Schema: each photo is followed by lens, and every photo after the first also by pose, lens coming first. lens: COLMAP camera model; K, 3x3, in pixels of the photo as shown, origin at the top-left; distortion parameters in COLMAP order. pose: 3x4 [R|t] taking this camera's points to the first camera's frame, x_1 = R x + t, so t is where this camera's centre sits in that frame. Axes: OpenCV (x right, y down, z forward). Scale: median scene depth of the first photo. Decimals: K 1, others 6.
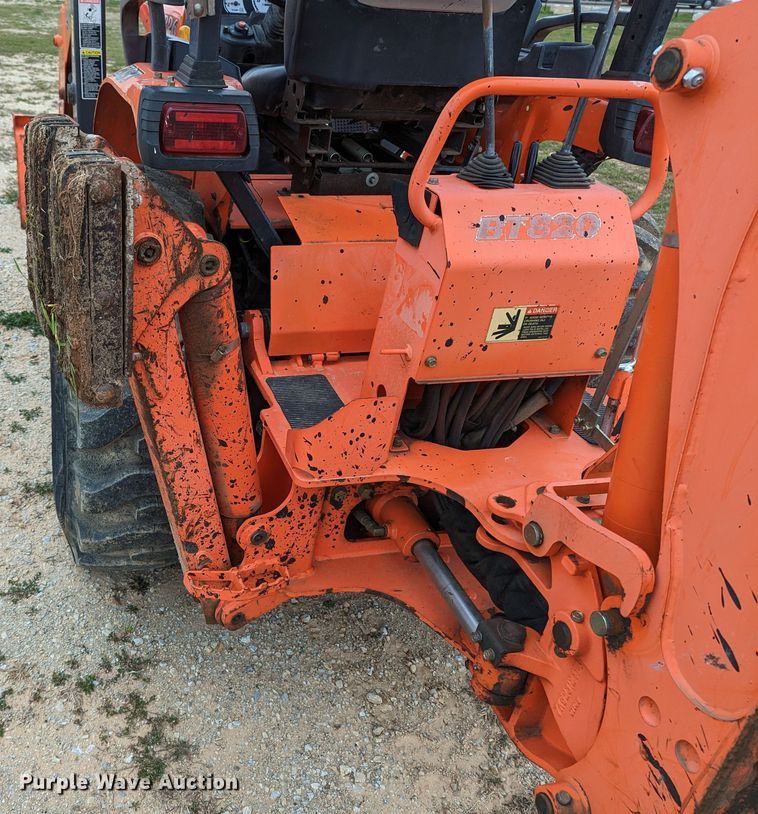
lens RADIAL K [[757.9, 0, 215.4], [0, 757.9, 405.1], [0, 0, 1]] dist [0.083989, -0.089019]
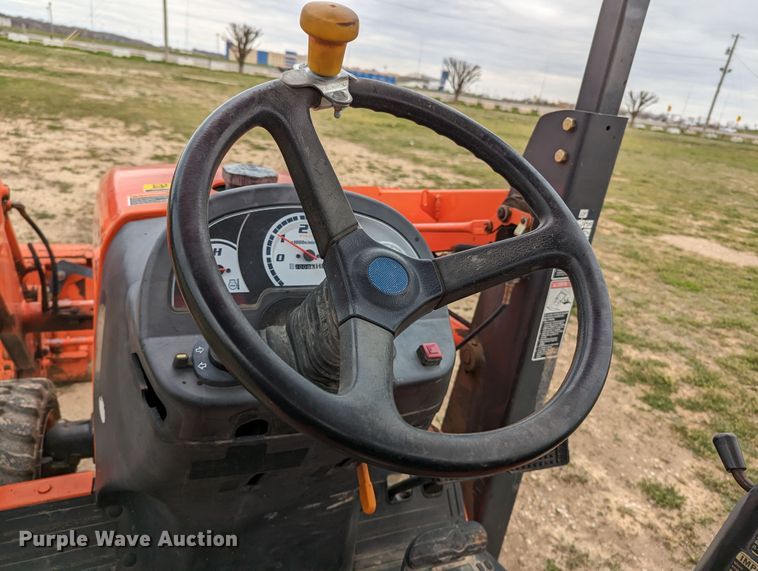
lens RADIAL K [[534.9, 0, 370.9], [0, 534.9, 287.4], [0, 0, 1]] dist [0.072123, -0.072012]
pose [[0.980485, 0.001302, 0.196590, 0.046033], [0.022925, 0.992399, -0.120911, -0.479555], [-0.195253, 0.123058, 0.973002, 0.736628]]
